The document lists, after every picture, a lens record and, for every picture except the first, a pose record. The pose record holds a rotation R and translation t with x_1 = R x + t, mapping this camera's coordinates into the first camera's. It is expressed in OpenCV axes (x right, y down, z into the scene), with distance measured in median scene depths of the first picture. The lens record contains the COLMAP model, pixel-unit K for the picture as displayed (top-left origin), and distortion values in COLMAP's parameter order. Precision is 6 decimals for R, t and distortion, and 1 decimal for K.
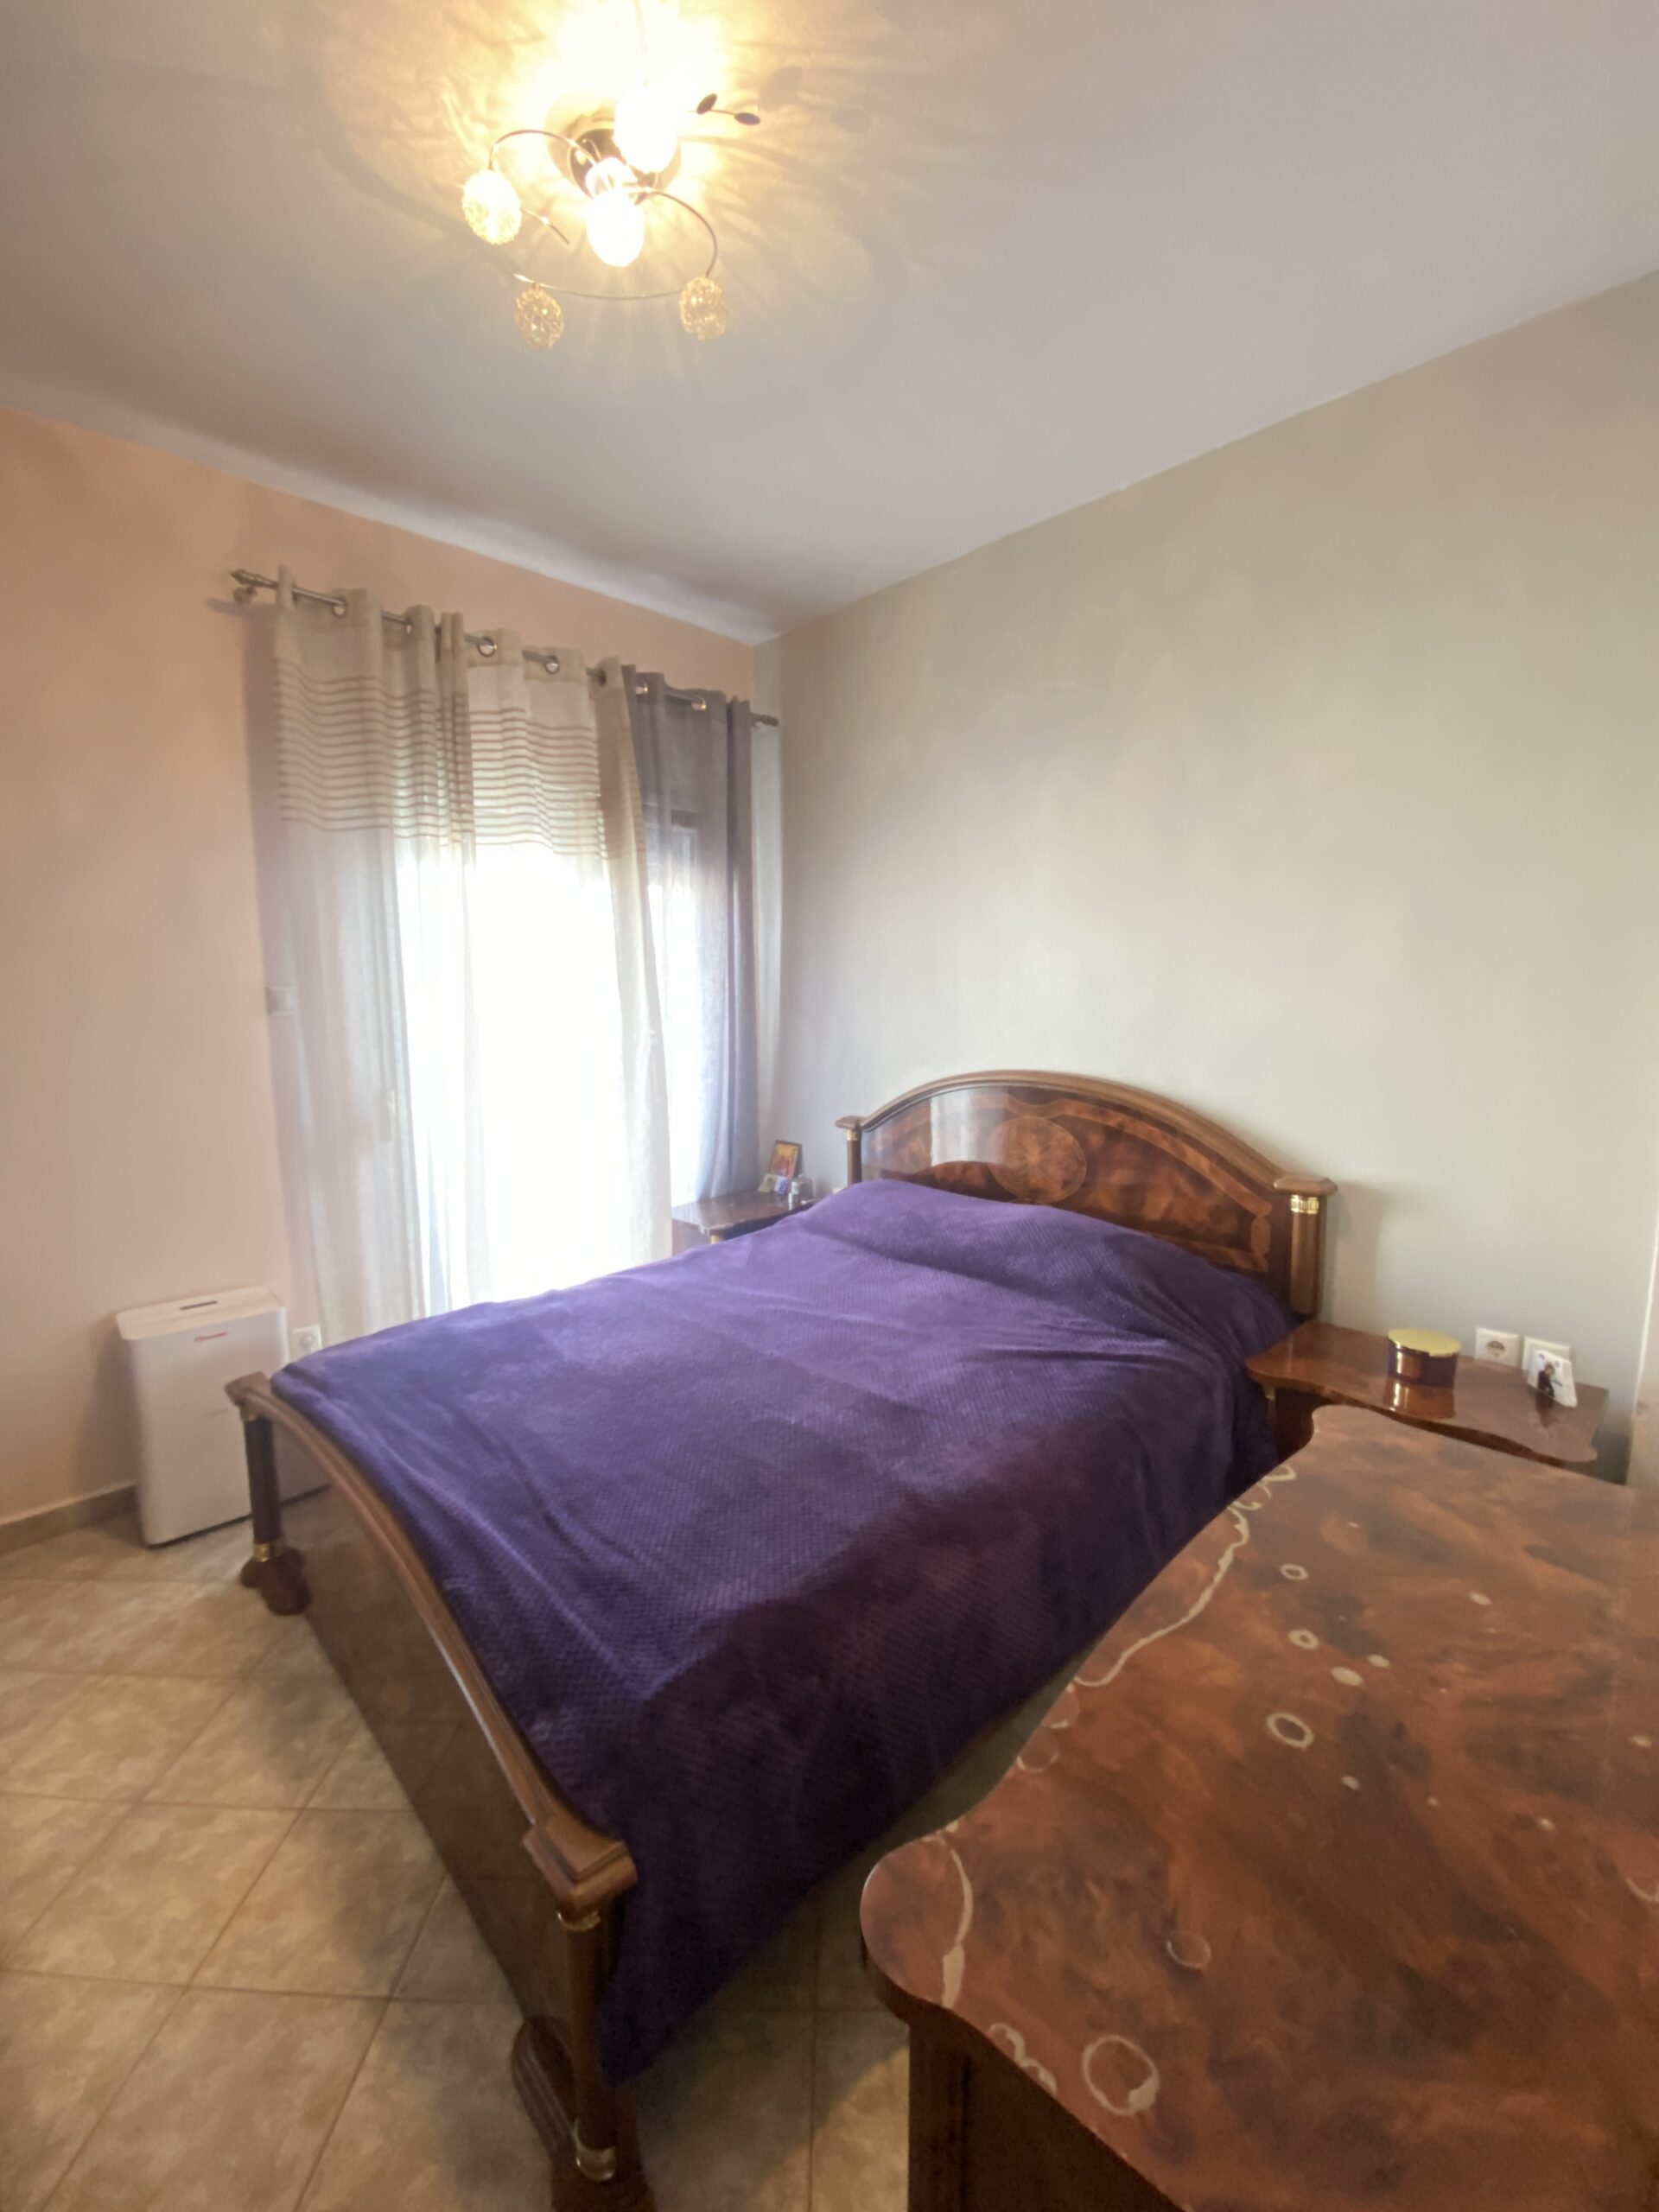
lens RADIAL K [[891.5, 0, 828.3], [0, 891.5, 1115.8], [0, 0, 1]] dist [0.008741, -0.015200]
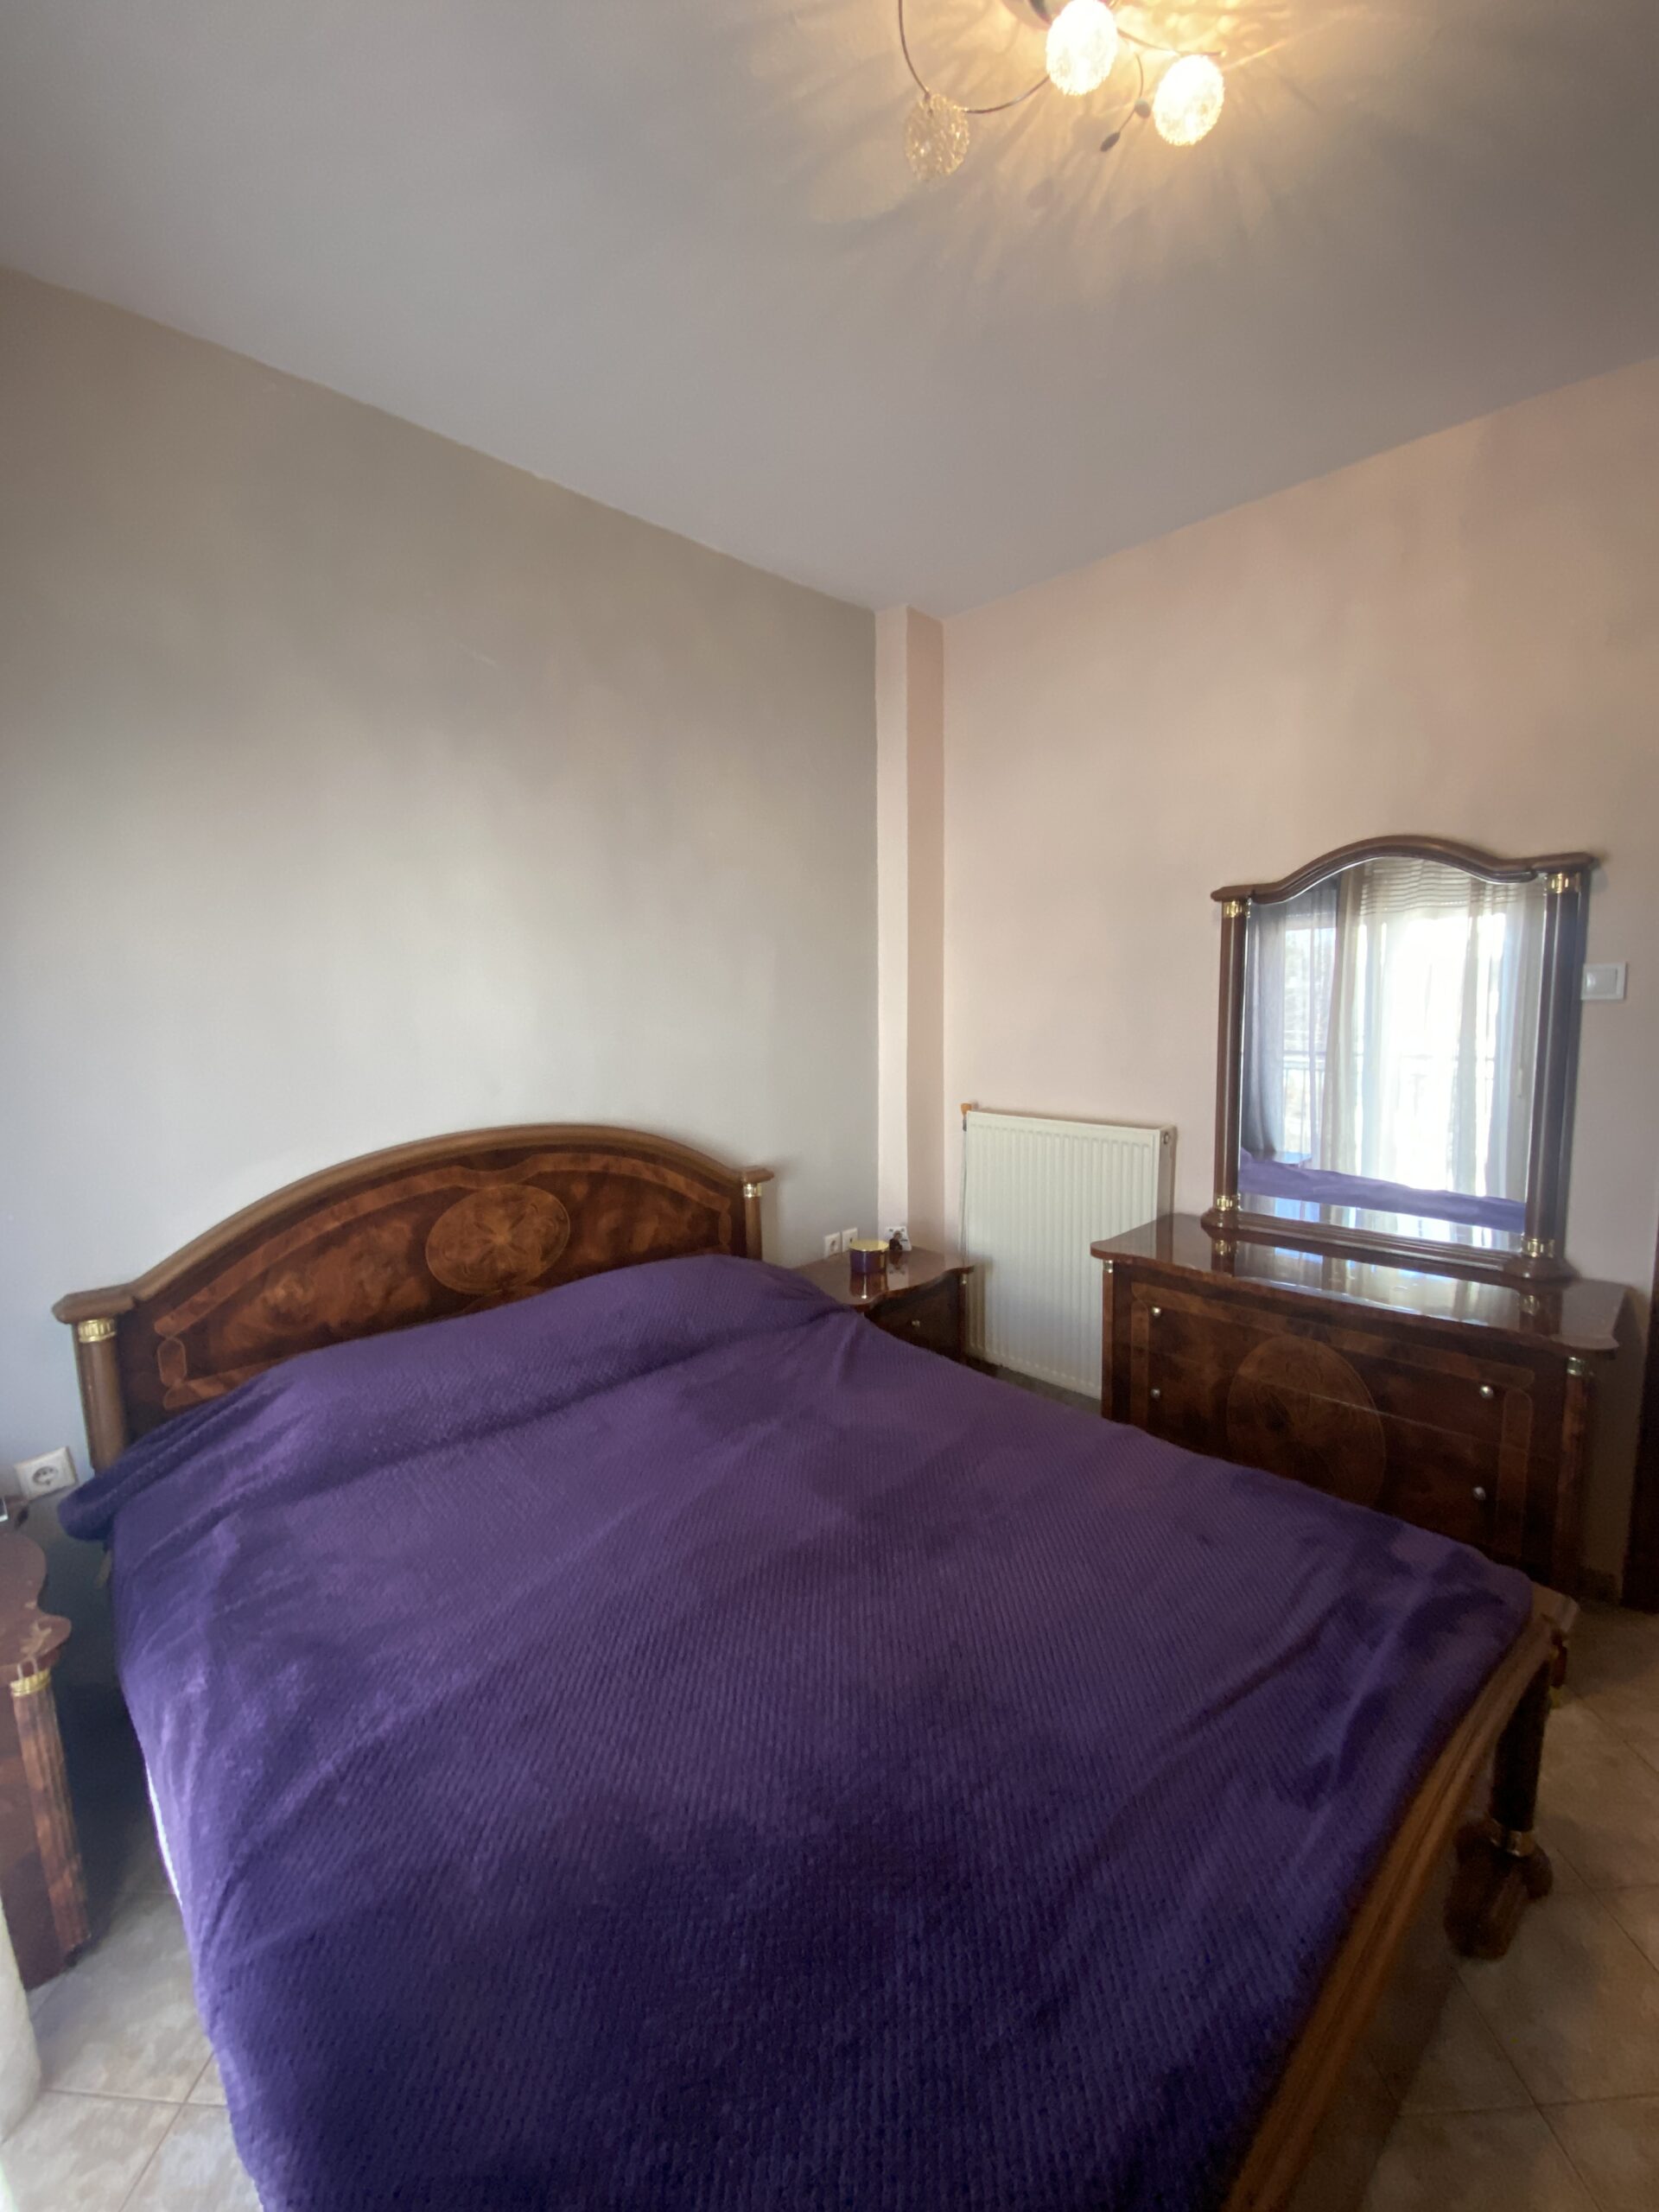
lens RADIAL K [[891.5, 0, 839.6], [0, 891.5, 1113.8], [0, 0, 1]] dist [0.008741, -0.015200]
pose [[-0.022461, -0.114795, 0.993135, -0.606850], [0.165811, 0.979200, 0.116934, -0.113656], [-0.985902, 0.167299, -0.002959, 0.752507]]
